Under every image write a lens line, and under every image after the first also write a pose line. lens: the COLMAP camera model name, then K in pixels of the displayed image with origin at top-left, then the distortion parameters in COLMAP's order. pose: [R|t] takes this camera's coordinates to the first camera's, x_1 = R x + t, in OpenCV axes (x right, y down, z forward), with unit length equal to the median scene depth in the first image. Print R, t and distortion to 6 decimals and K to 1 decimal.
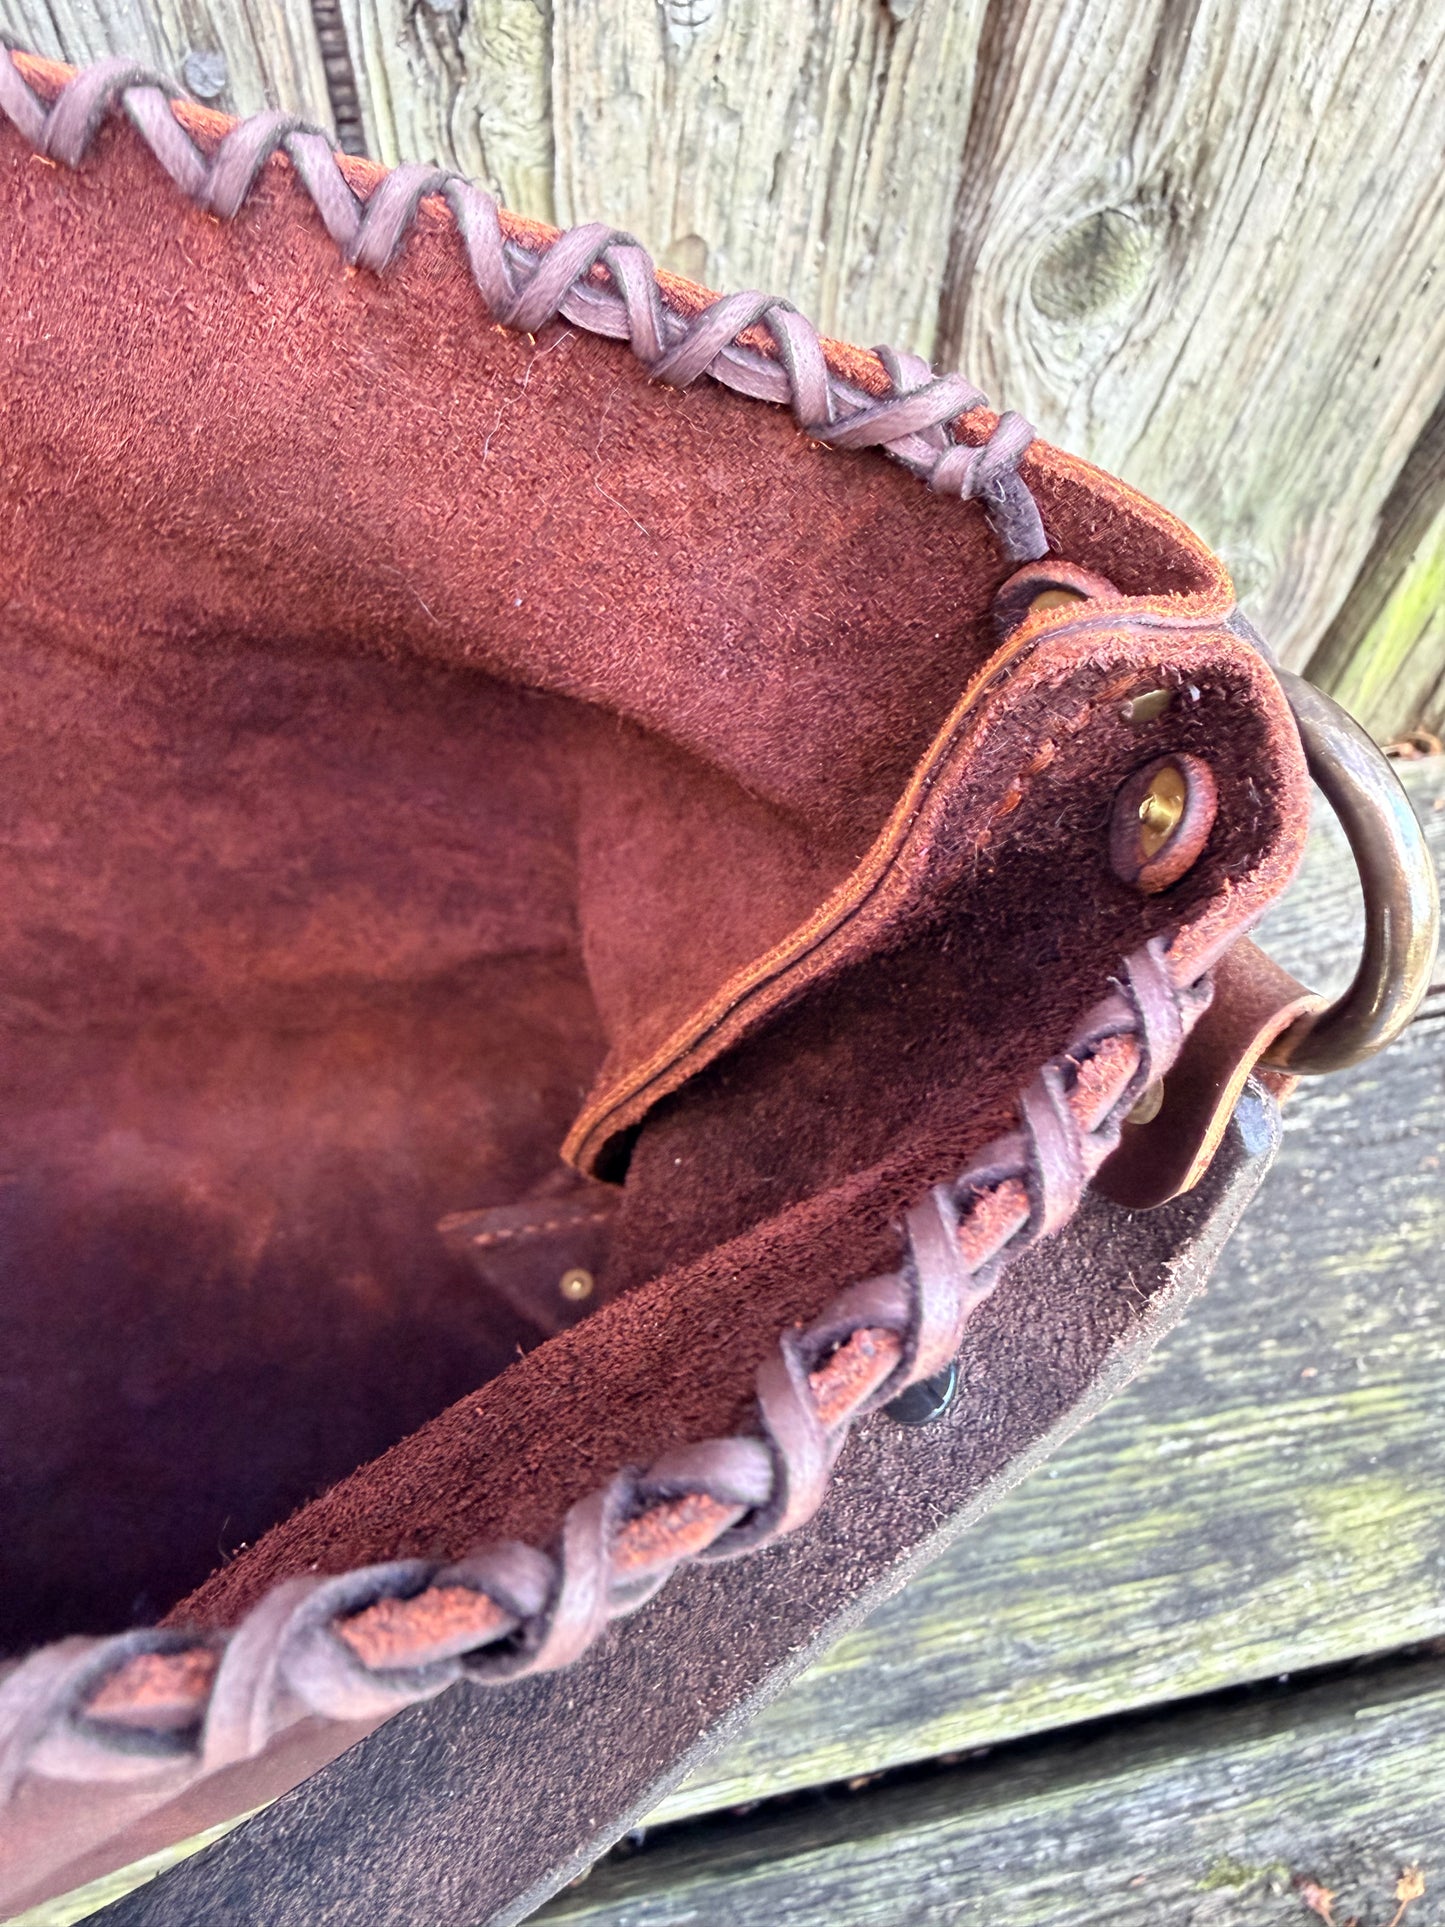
lens RADIAL K [[1372.9, 0, 715.0], [0, 1372.9, 838.2], [0, 0, 1]] dist [-0.027978, 0.002971]
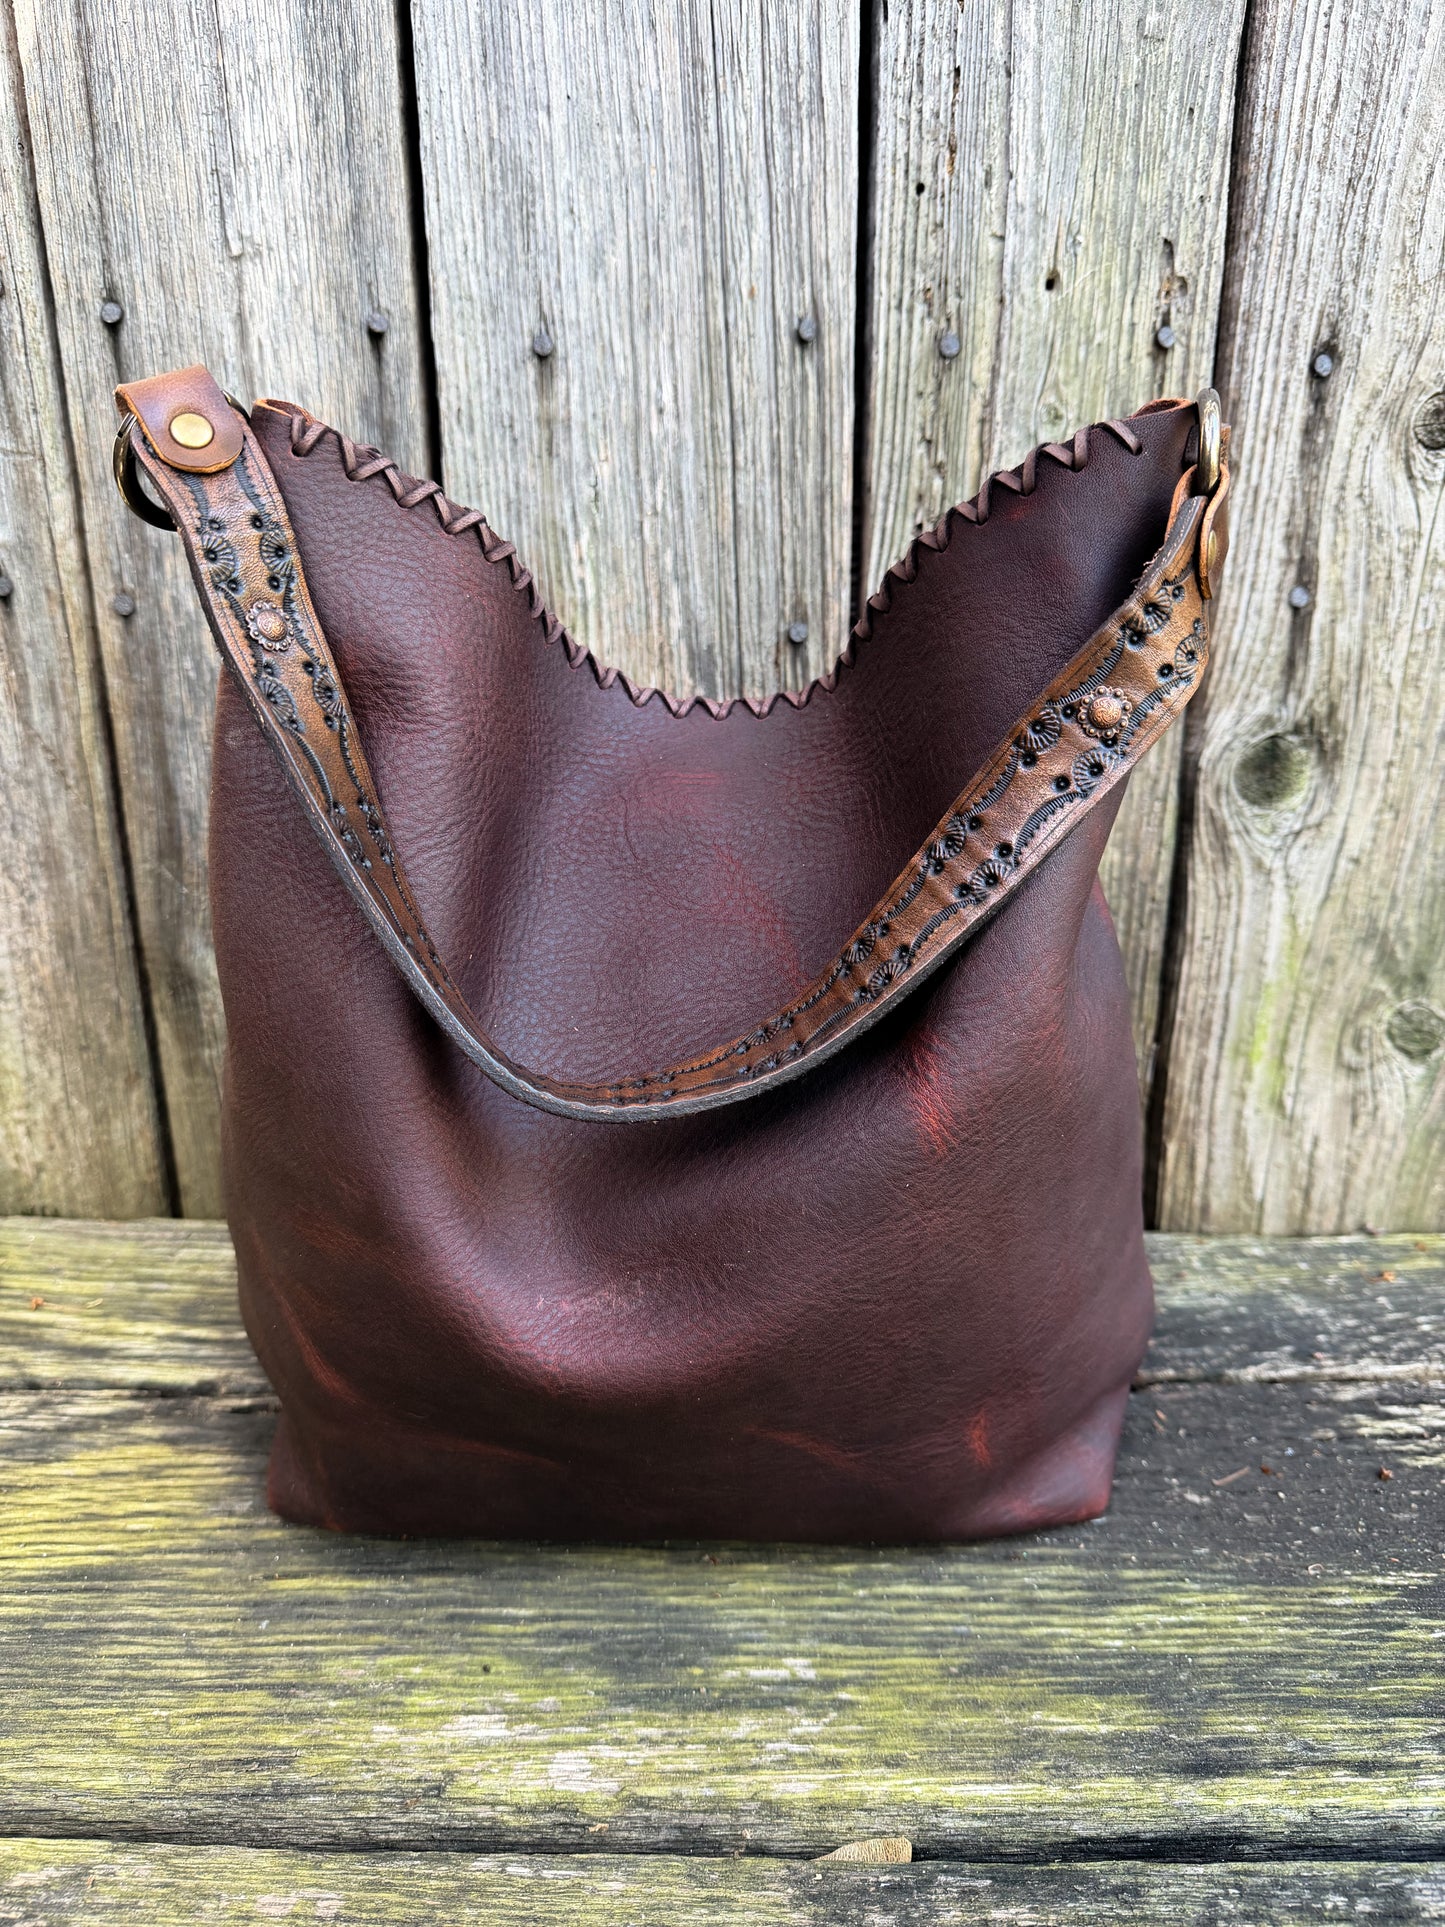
lens RADIAL K [[1372.9, 0, 731.2], [0, 1372.9, 977.2], [0, 0, 1]] dist [-0.027978, 0.002971]
pose [[0.975693, 0.027569, -0.217403, -0.001375], [-0.146339, 0.820413, -0.552727, 0.795837], [0.163122, 0.571106, 0.804505, -0.310252]]
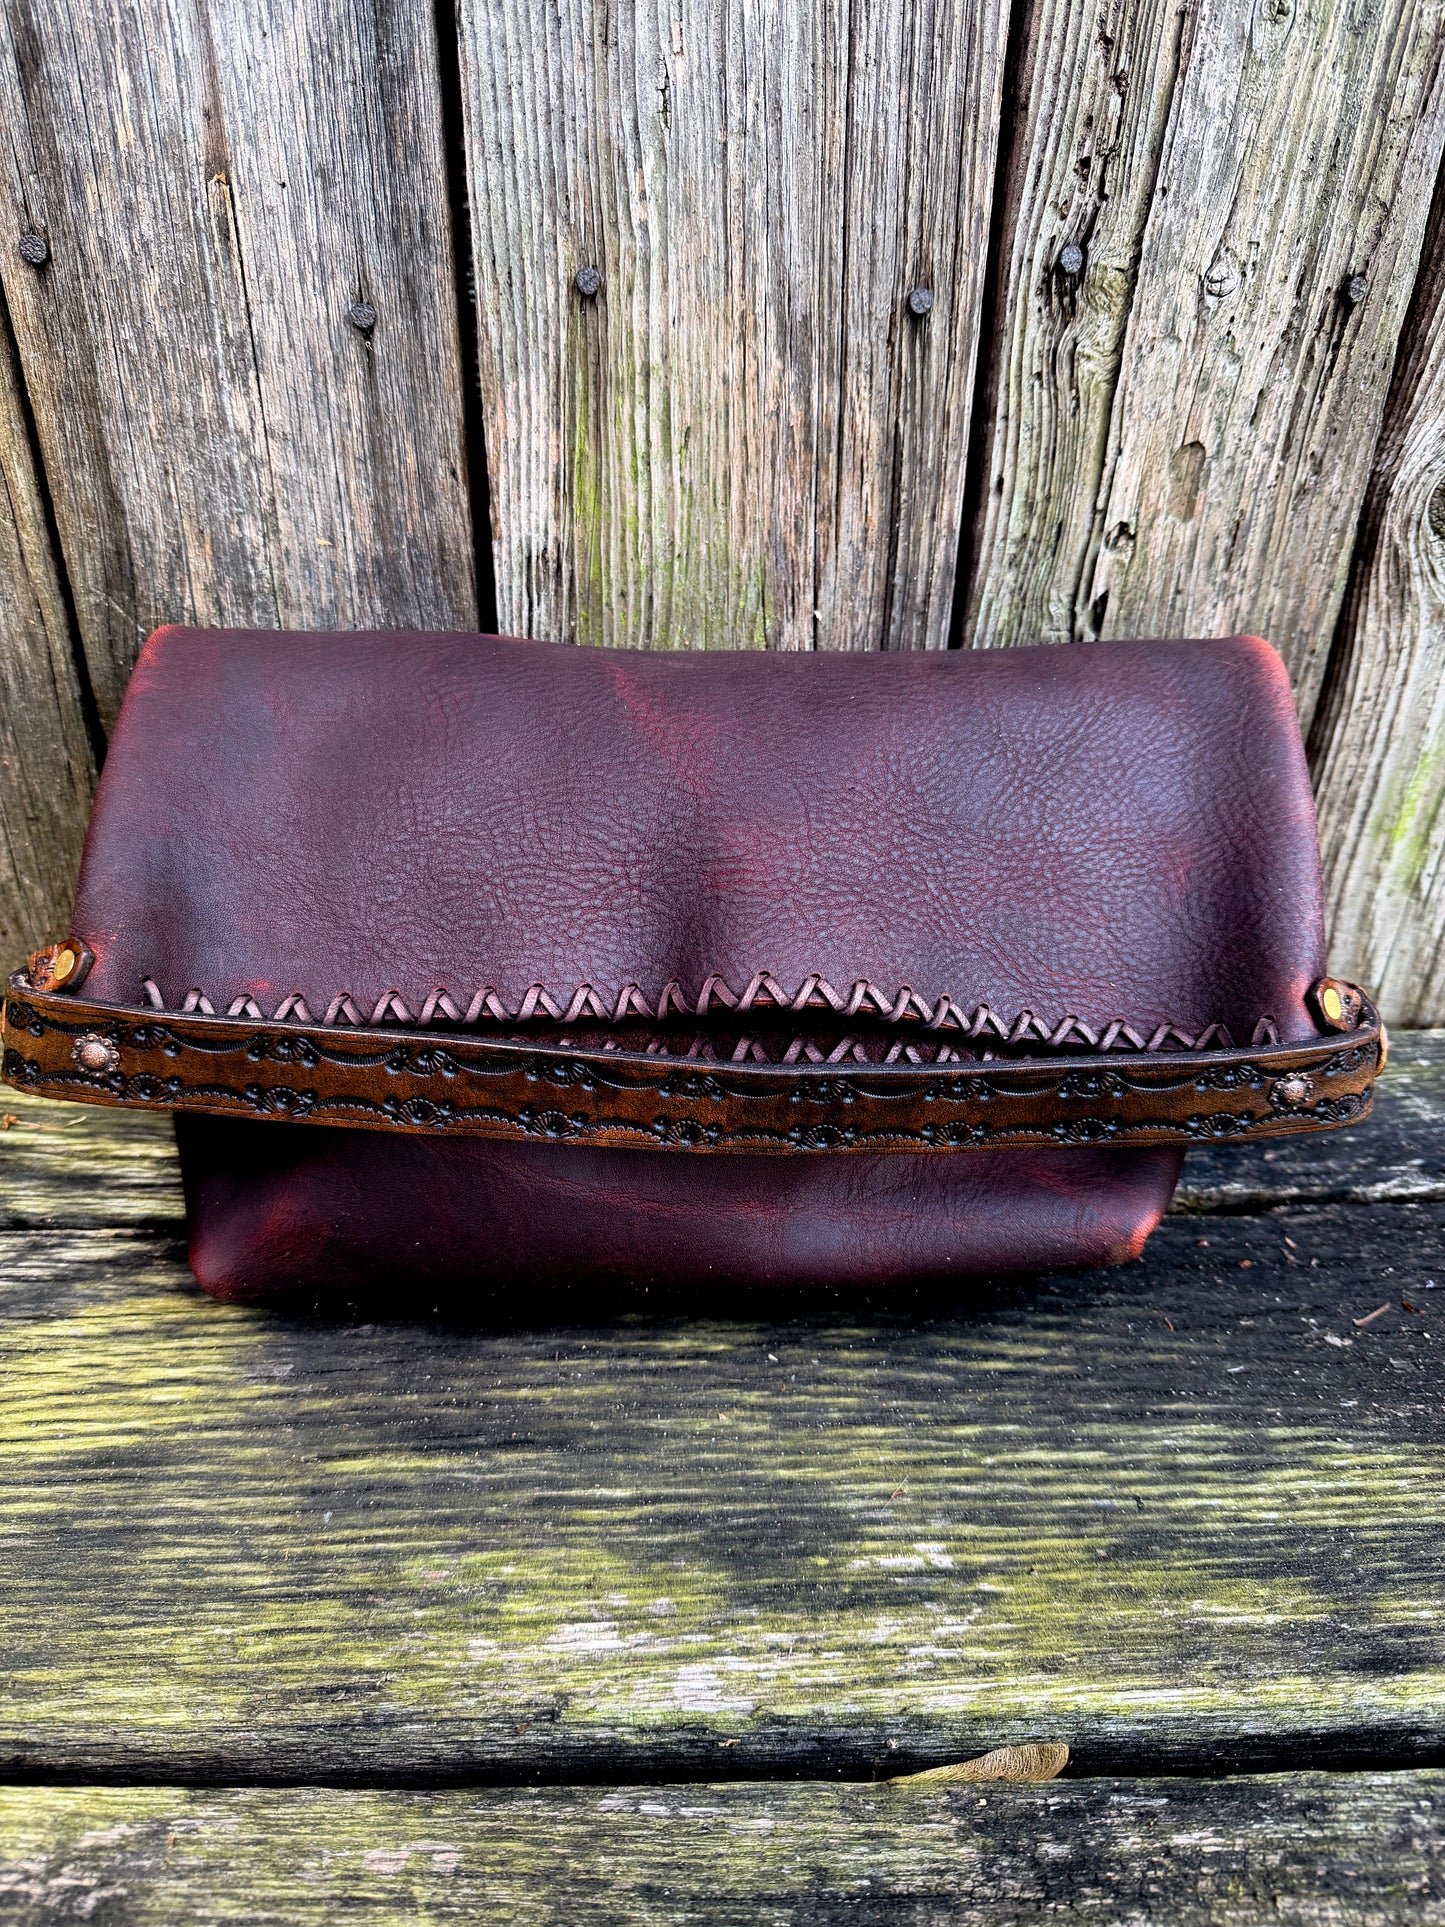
lens RADIAL K [[1372.9, 0, 729.3], [0, 1372.9, 969.2], [0, 0, 1]] dist [-0.027978, 0.002971]
pose [[0.984637, 0.075012, -0.157682, -0.212228], [-0.127732, 0.925132, -0.357512, 0.599331], [0.119059, 0.372160, 0.920501, -0.180586]]
